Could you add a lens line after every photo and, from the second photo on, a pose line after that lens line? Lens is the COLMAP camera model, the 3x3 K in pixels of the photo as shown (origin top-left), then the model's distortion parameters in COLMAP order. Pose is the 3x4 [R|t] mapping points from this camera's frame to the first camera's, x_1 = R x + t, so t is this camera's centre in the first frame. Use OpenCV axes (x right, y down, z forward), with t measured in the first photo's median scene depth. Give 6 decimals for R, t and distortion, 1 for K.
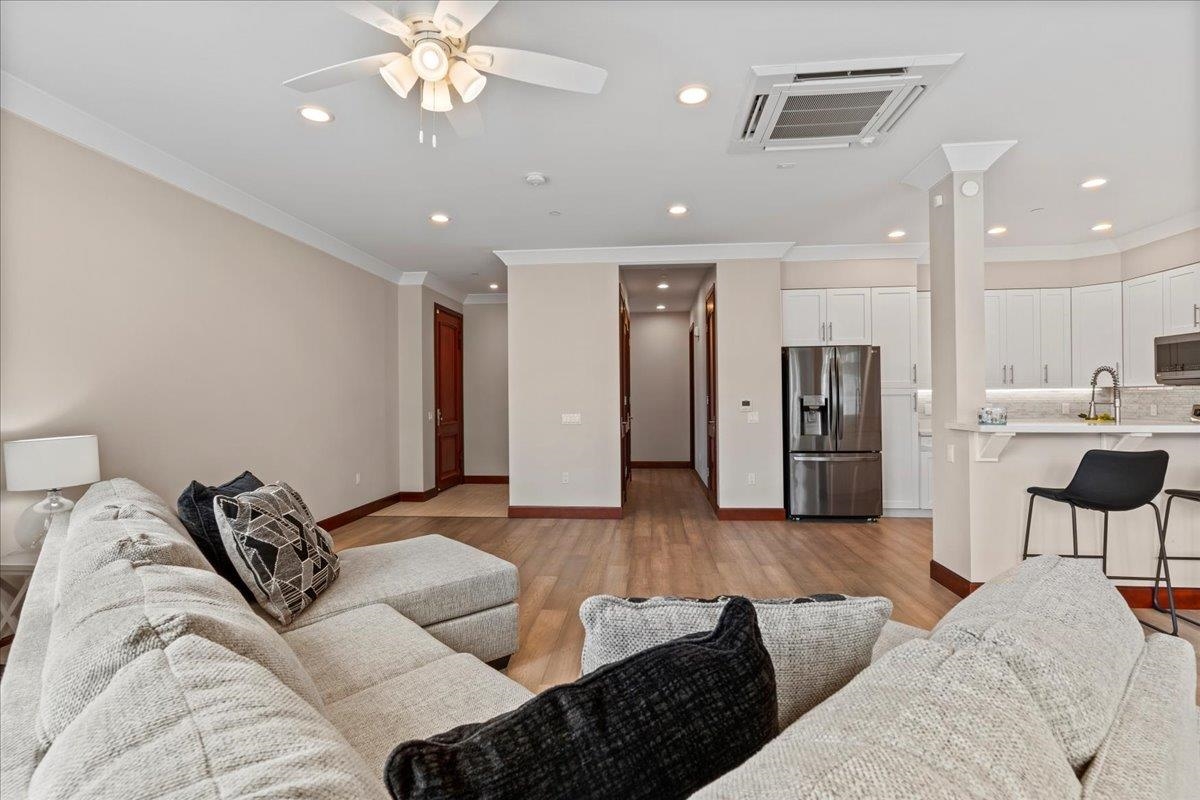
lens RADIAL K [[572.9, 0, 598.2], [0, 572.9, 397.8], [0, 0, 1]] dist [0.001896, -0.000050]
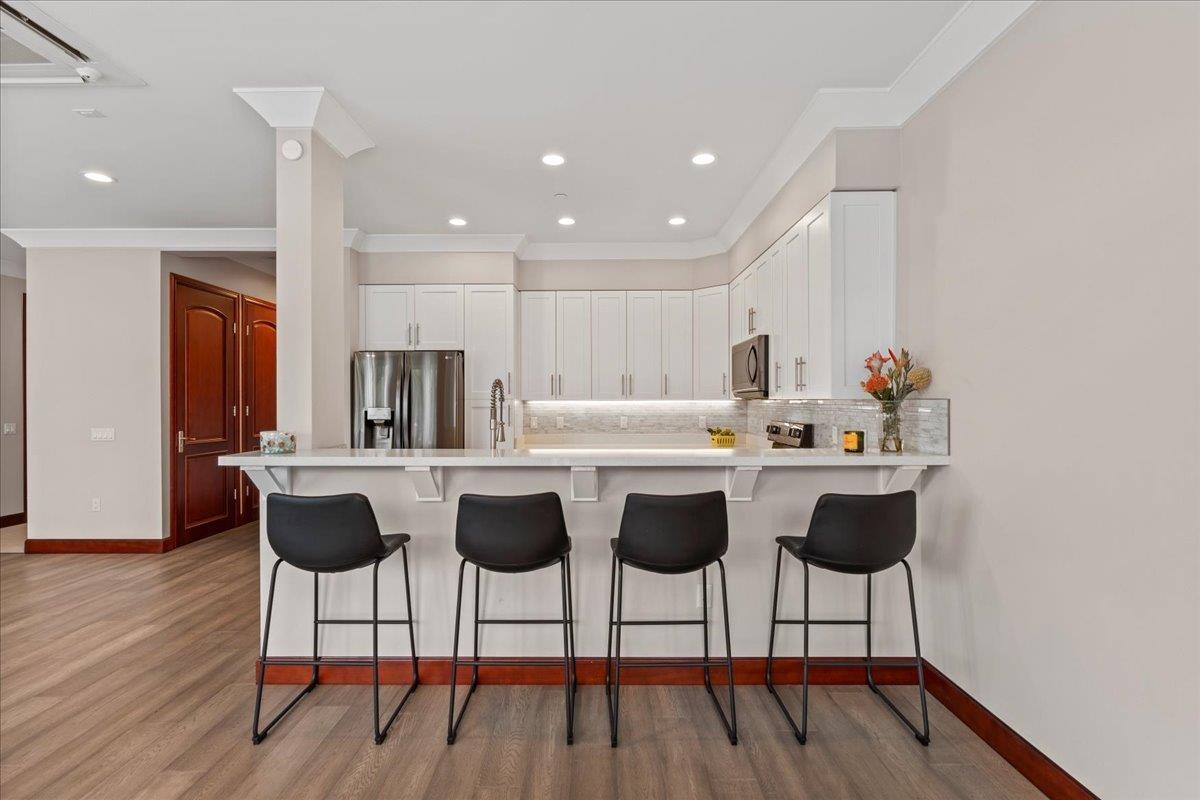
lens RADIAL K [[572.9, 0, 598.2], [0, 572.9, 397.8], [0, 0, 1]] dist [0.001896, -0.000050]
pose [[0.995904, 0.006220, 0.090198, 0.603033], [-0.005693, 0.999965, -0.006099, -0.014685], [-0.090232, 0.005561, 0.995905, 0.106484]]
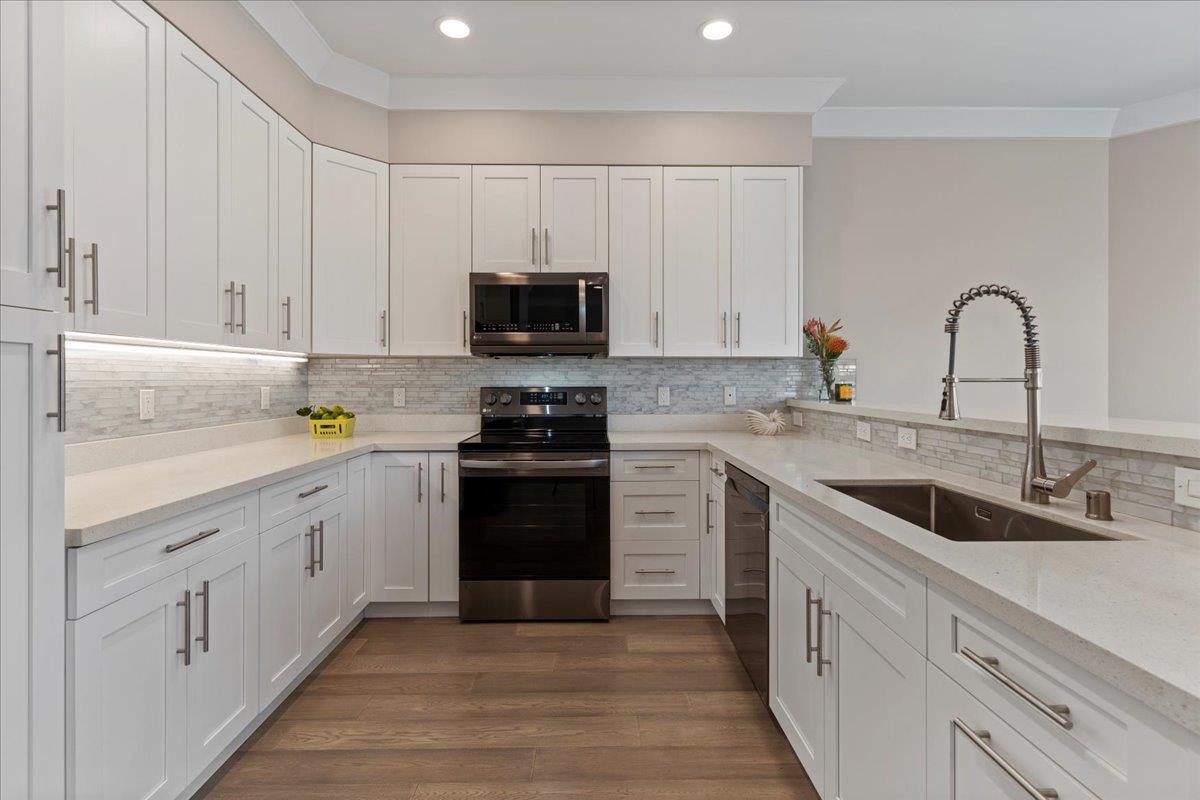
lens RADIAL K [[577.6, 0, 596.5], [0, 577.6, 382.3], [0, 0, 1]] dist [0.000561, 0.000616]
pose [[-0.106310, 0.004397, 0.994323, 0.332015], [0.000073, 0.999990, -0.004414, 0.008418], [-0.994333, -0.000396, -0.106309, 0.830015]]
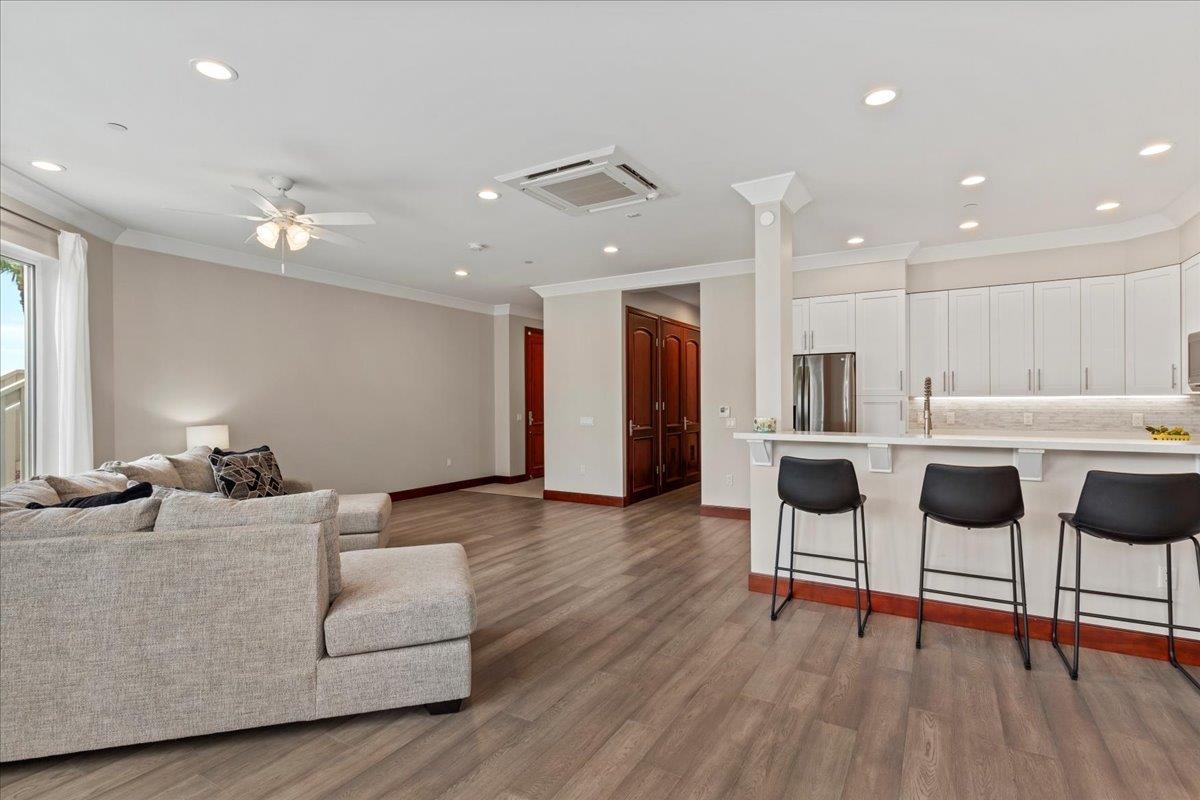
lens RADIAL K [[579.1, 0, 597.6], [0, 579.1, 398.8], [0, 0, 1]] dist [0.001557, 0.000184]
pose [[0.900437, 0.002060, -0.434982, 0.511849], [-0.002369, 0.999997, -0.000168, -0.009963], [0.434980, 0.001181, 0.900439, -0.089177]]
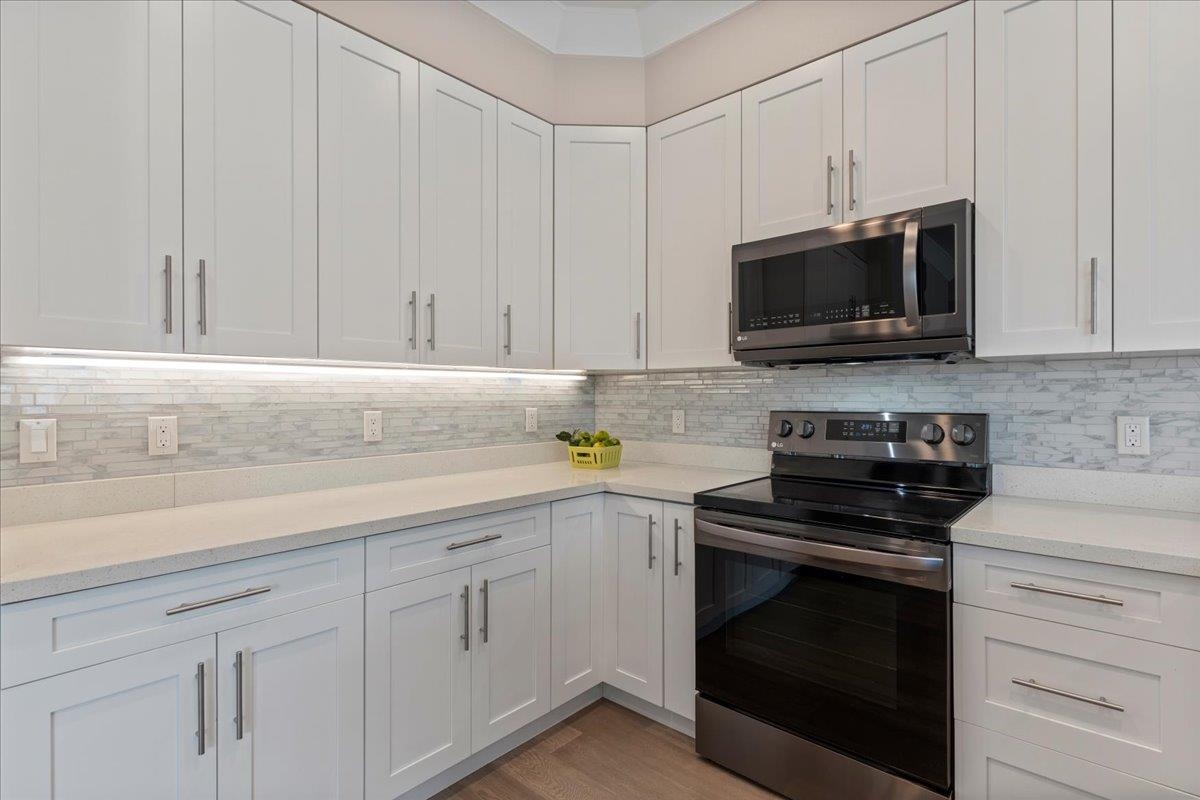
lens RADIAL K [[572.9, 0, 598.2], [0, 572.9, 397.8], [0, 0, 1]] dist [0.001896, -0.000050]
pose [[0.594938, 0.005784, 0.803751, 0.525158], [-0.003884, 0.999983, -0.004321, 0.003843], [-0.803762, -0.000551, 0.594951, 0.743582]]
